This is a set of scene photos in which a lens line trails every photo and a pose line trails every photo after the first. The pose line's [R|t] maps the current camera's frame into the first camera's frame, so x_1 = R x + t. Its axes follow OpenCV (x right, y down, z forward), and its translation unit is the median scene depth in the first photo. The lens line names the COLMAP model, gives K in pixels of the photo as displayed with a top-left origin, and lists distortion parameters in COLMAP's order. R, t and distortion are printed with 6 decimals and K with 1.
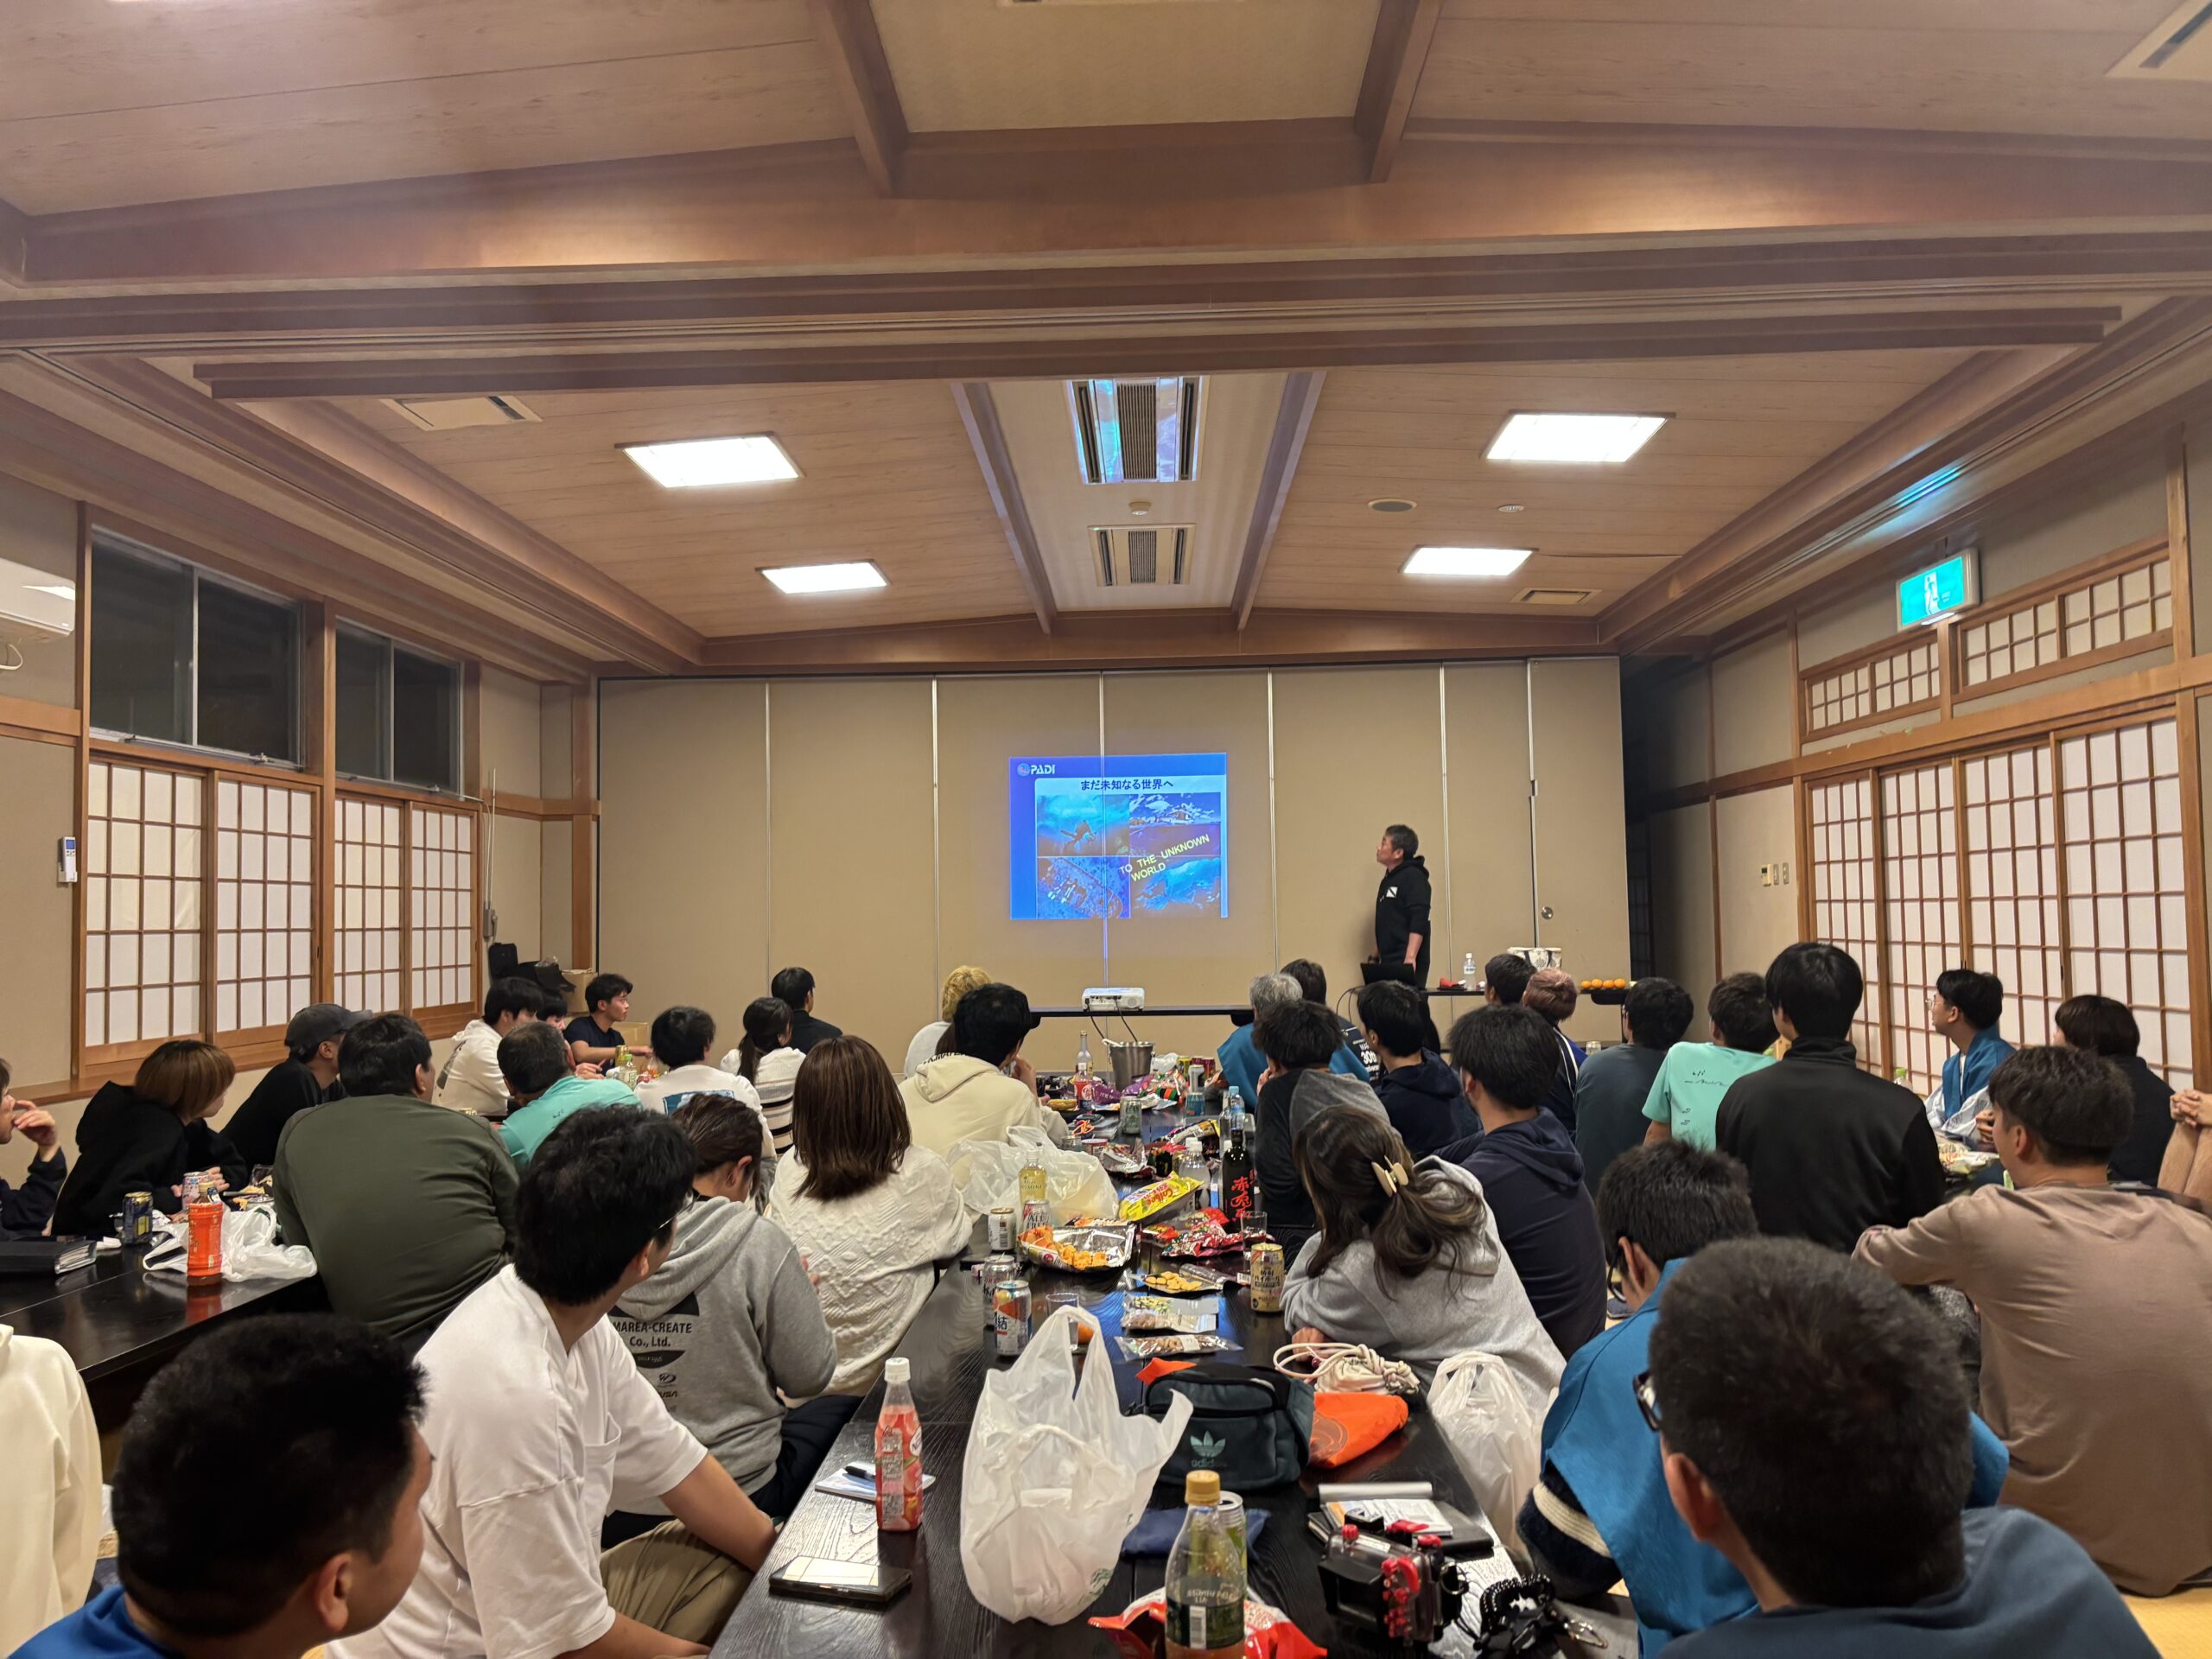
lens RADIAL K [[1702.6, 0, 1106.0], [0, 1702.6, 829.5], [0, 0, 1]] dist [0.009129, -0.008697]
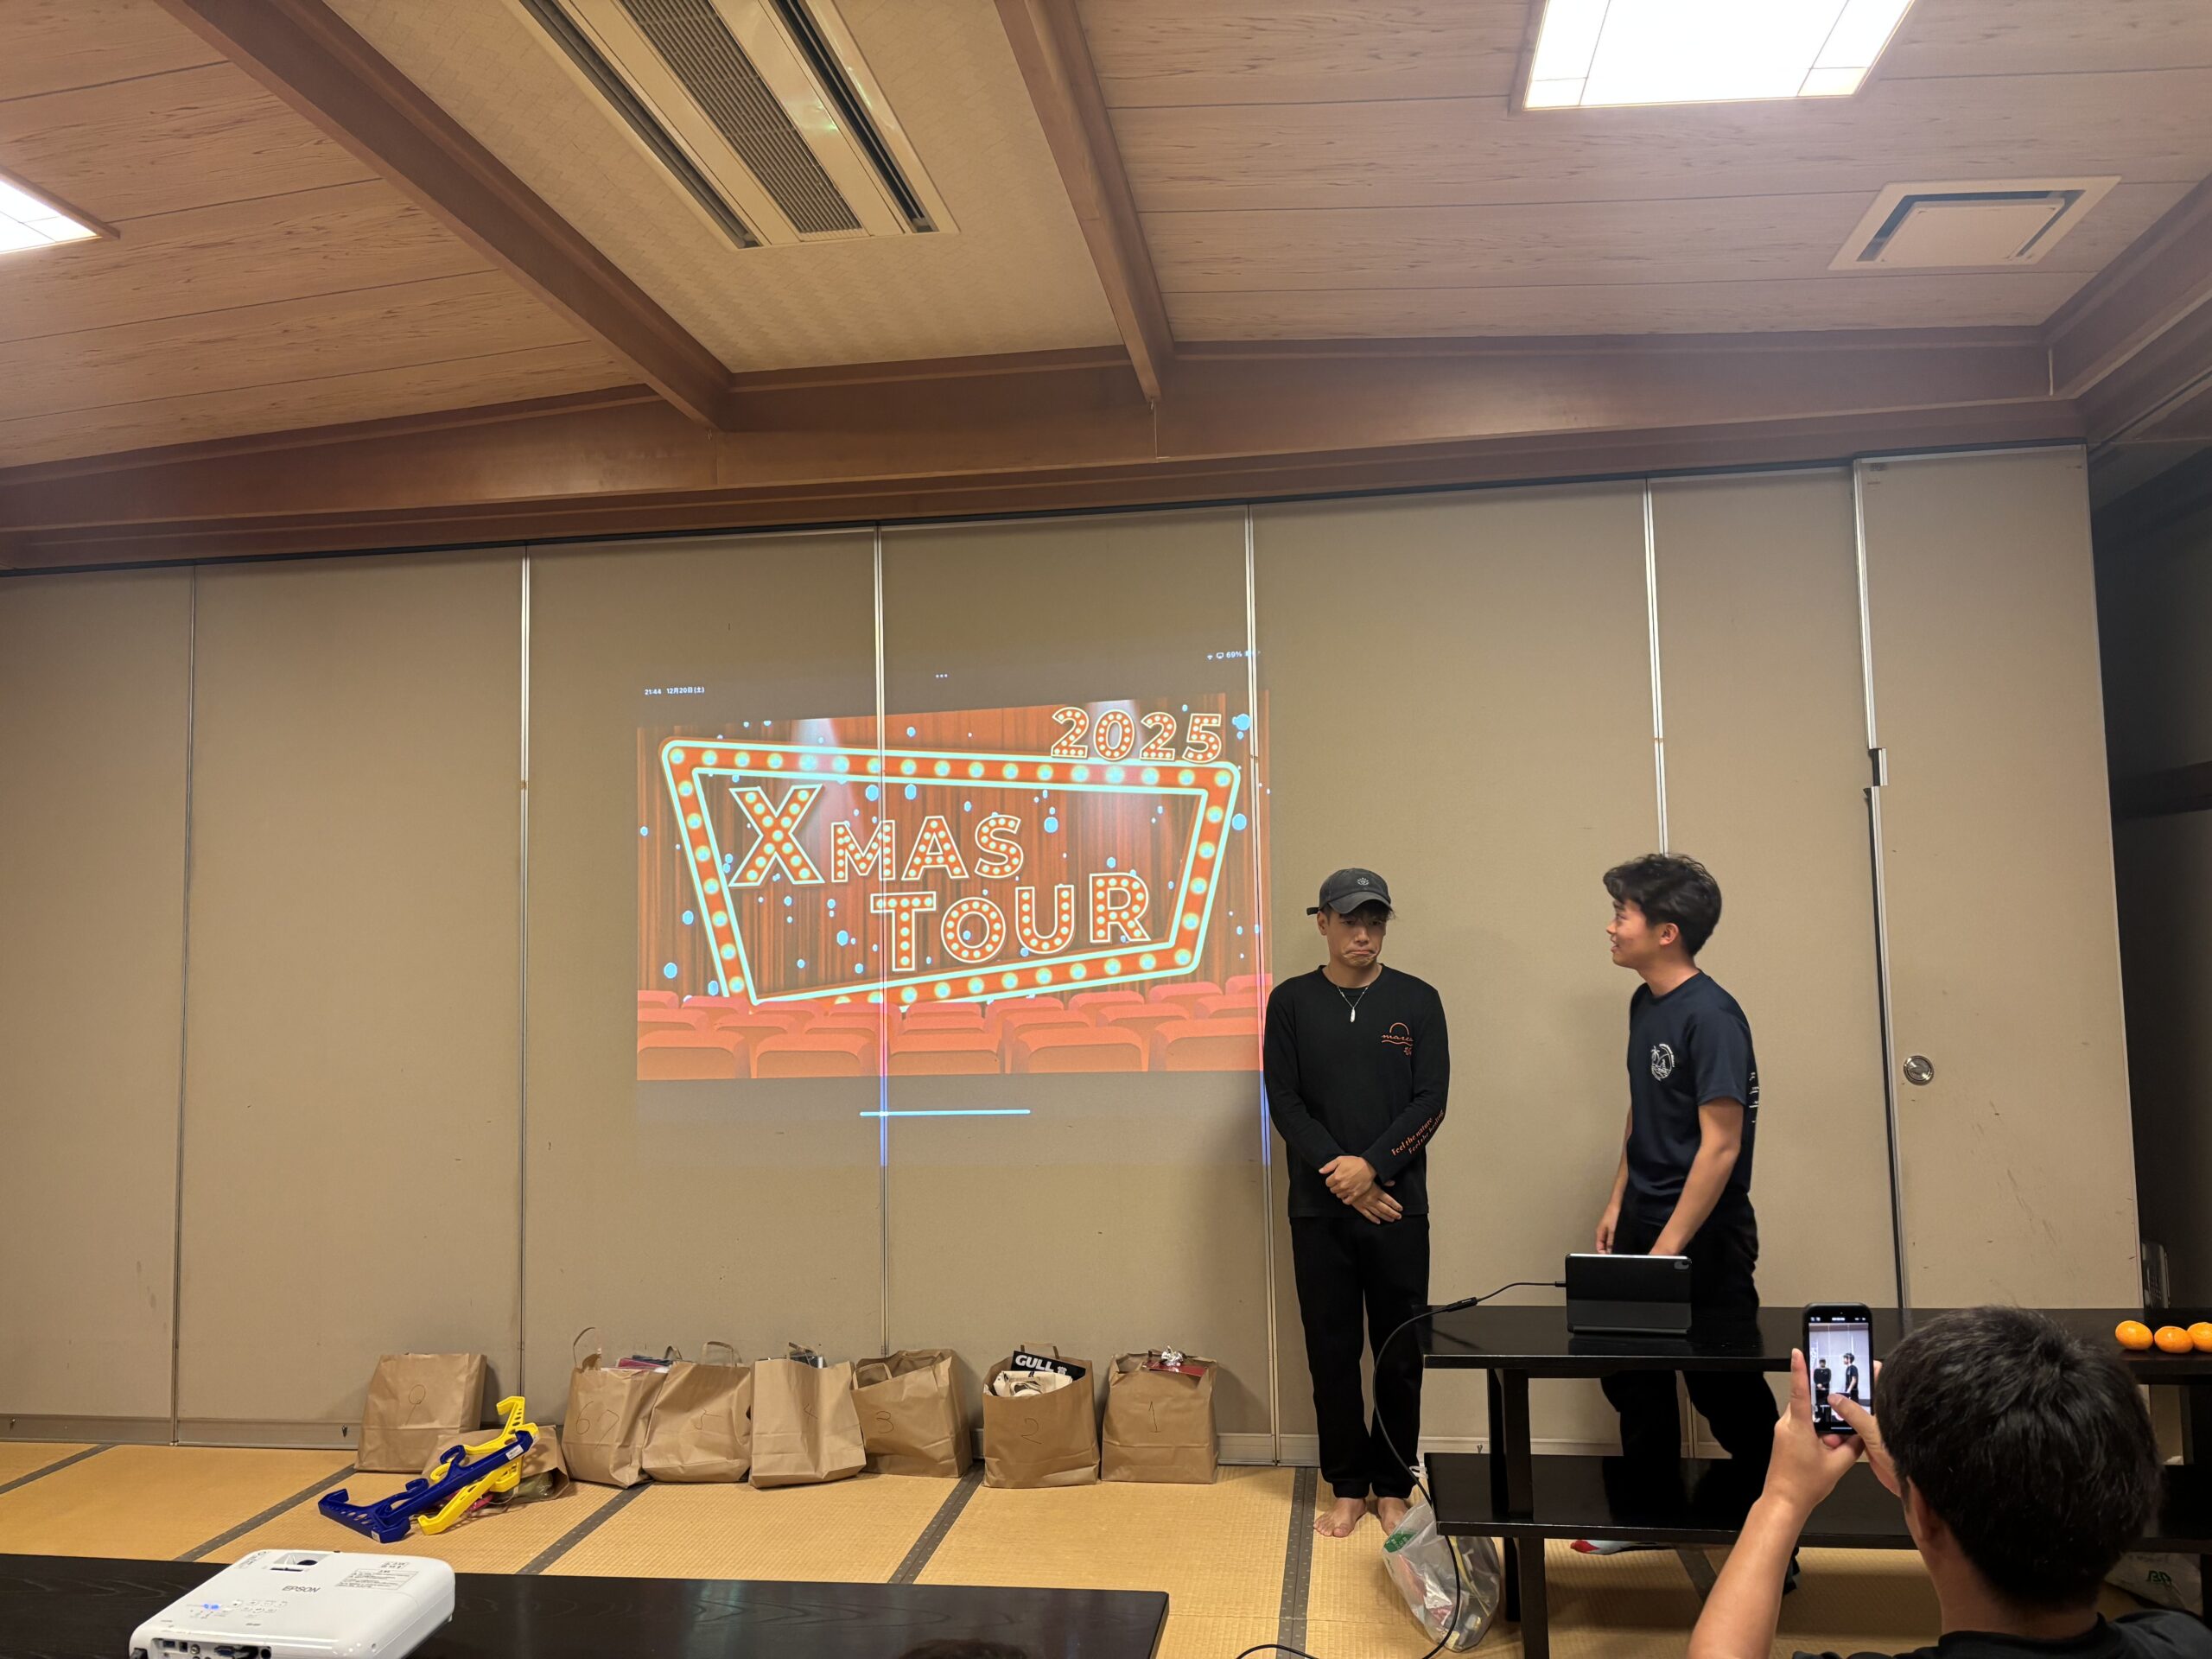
lens RADIAL K [[1702.6, 0, 1106.0], [0, 1702.6, 829.5], [0, 0, 1]] dist [0.009129, -0.008697]
pose [[0.994163, -0.013621, -0.107025, 0.137963], [0.012556, 0.999865, -0.010623, -0.008993], [0.107155, 0.009217, 0.994200, 0.721828]]
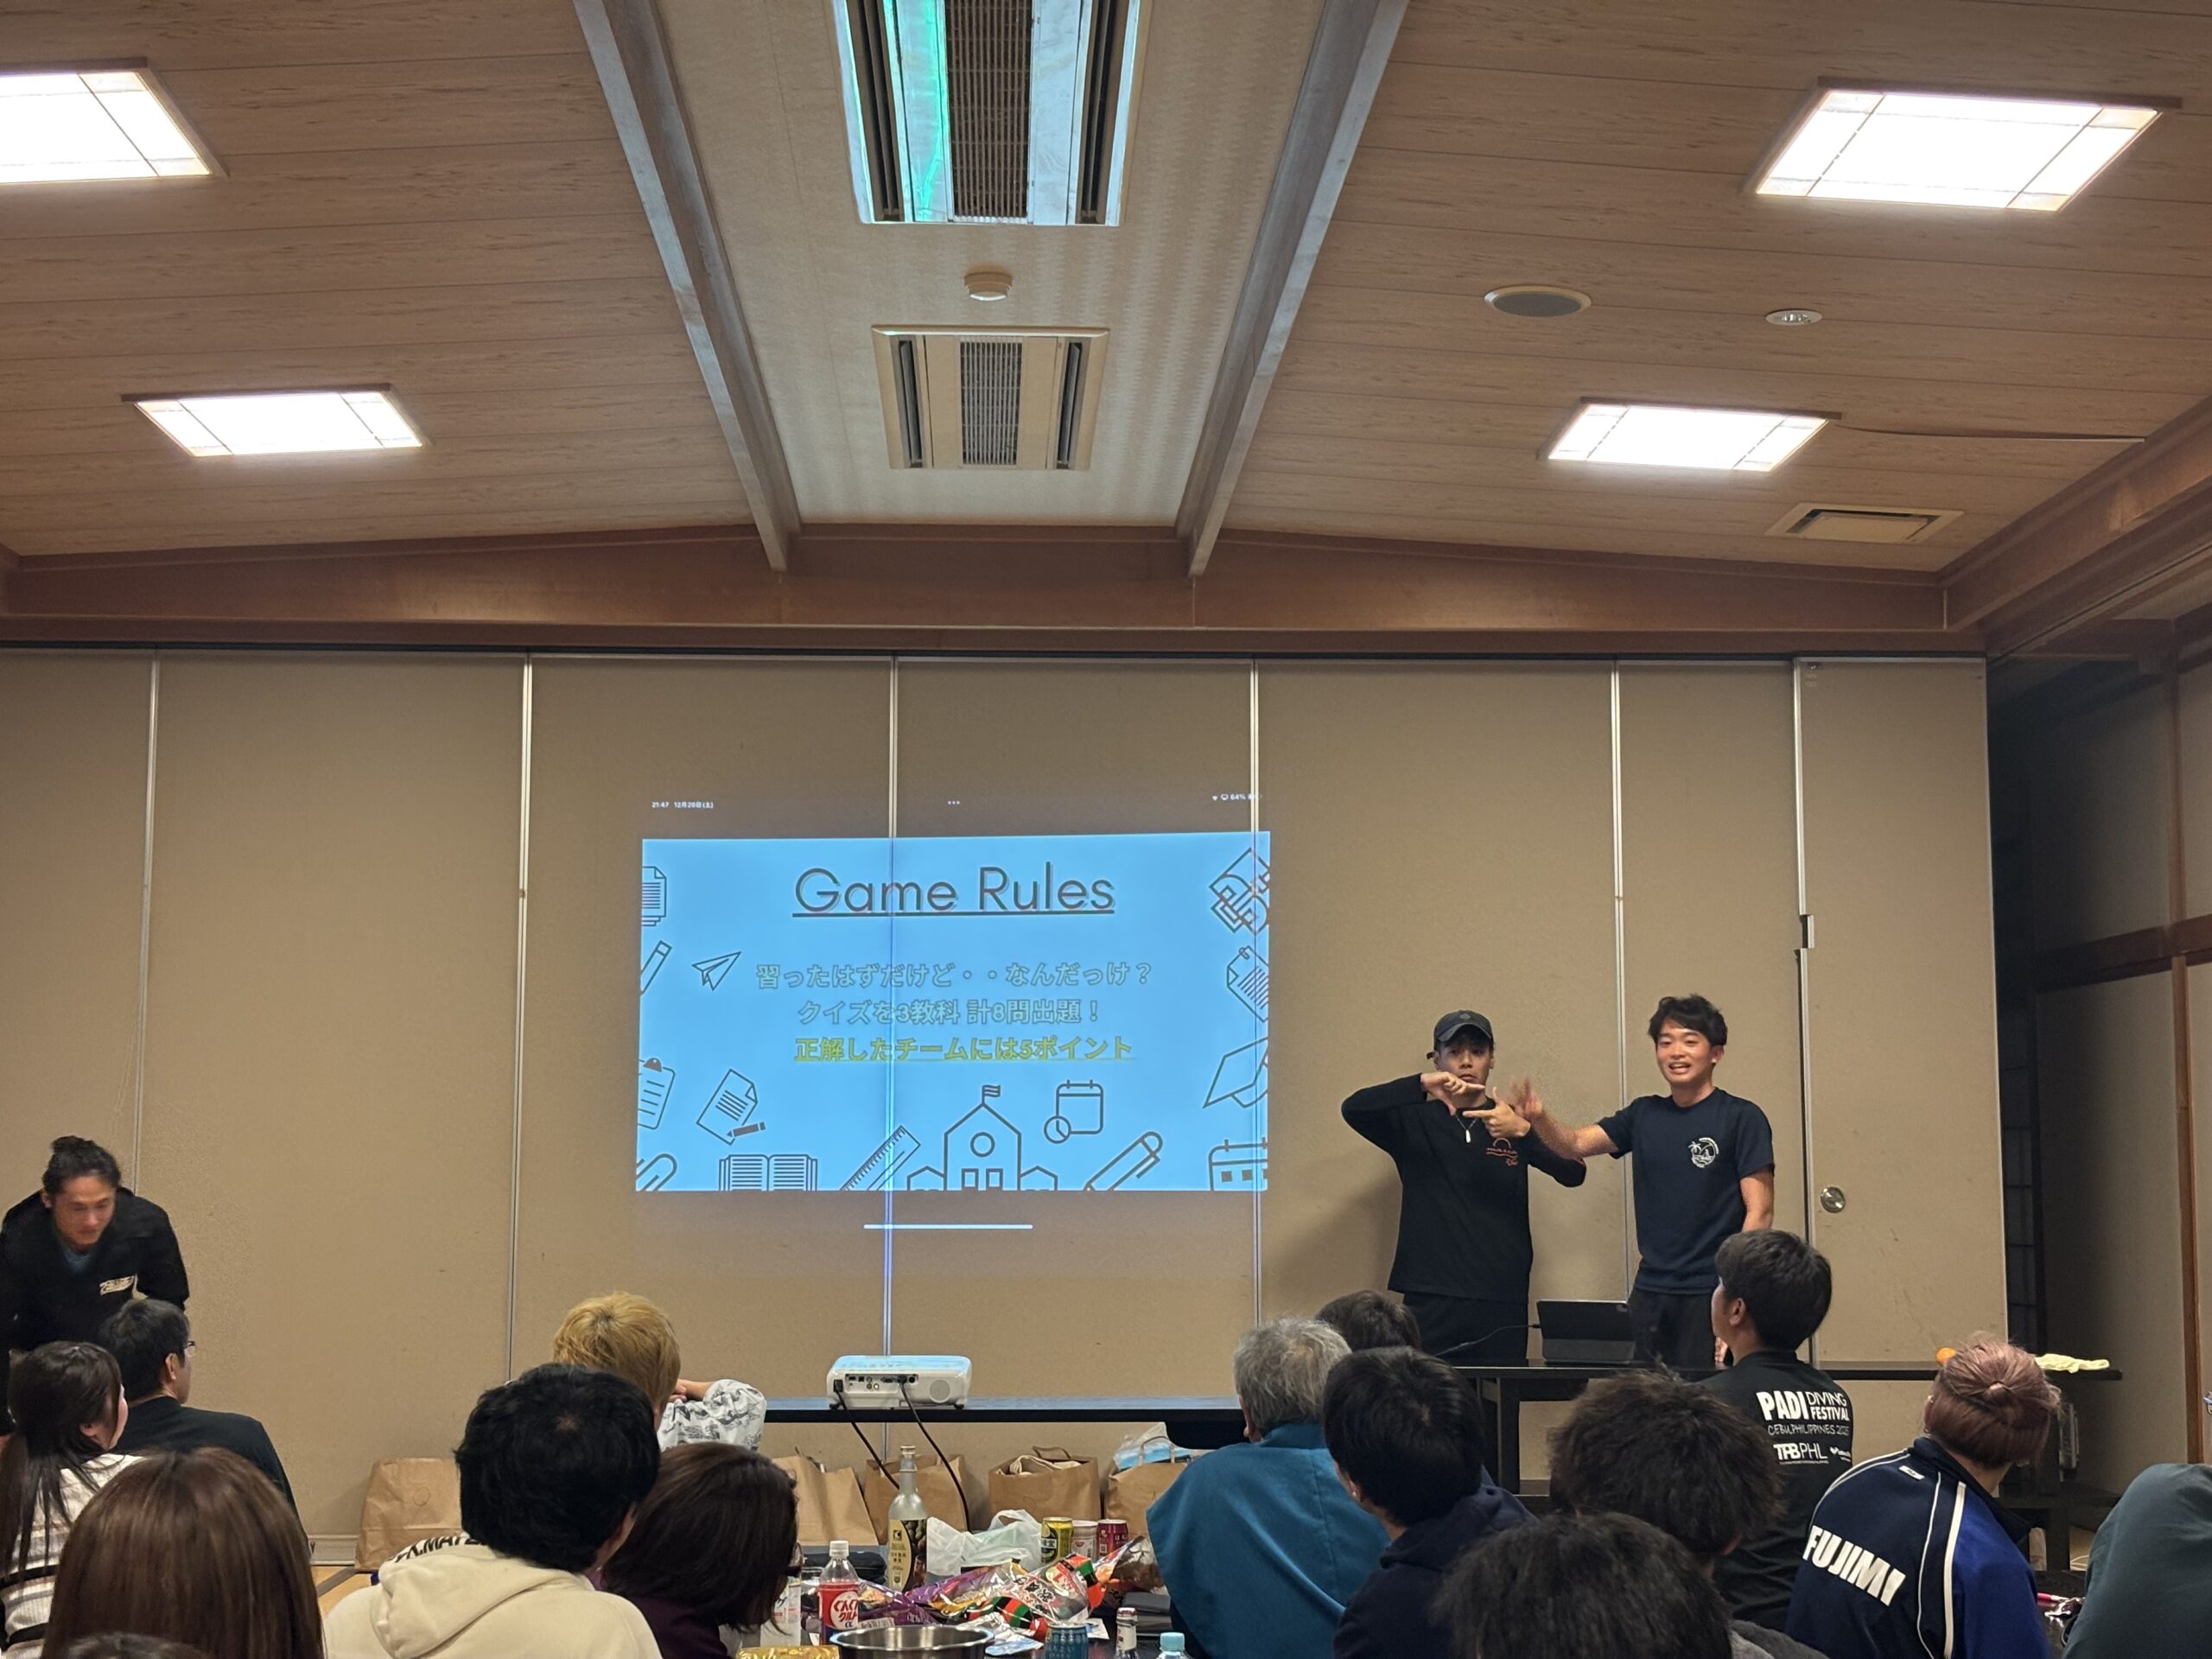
lens RADIAL K [[3312.6, 0, 1118.4], [0, 3312.6, 791.1], [0, 0, 1]] dist [0.352419, -2.189962]
pose [[0.997524, 0.027092, 0.064904, 0.000563], [-0.022846, 0.997605, -0.065287, 0.002302], [-0.066517, 0.063643, 0.995754, 0.112335]]
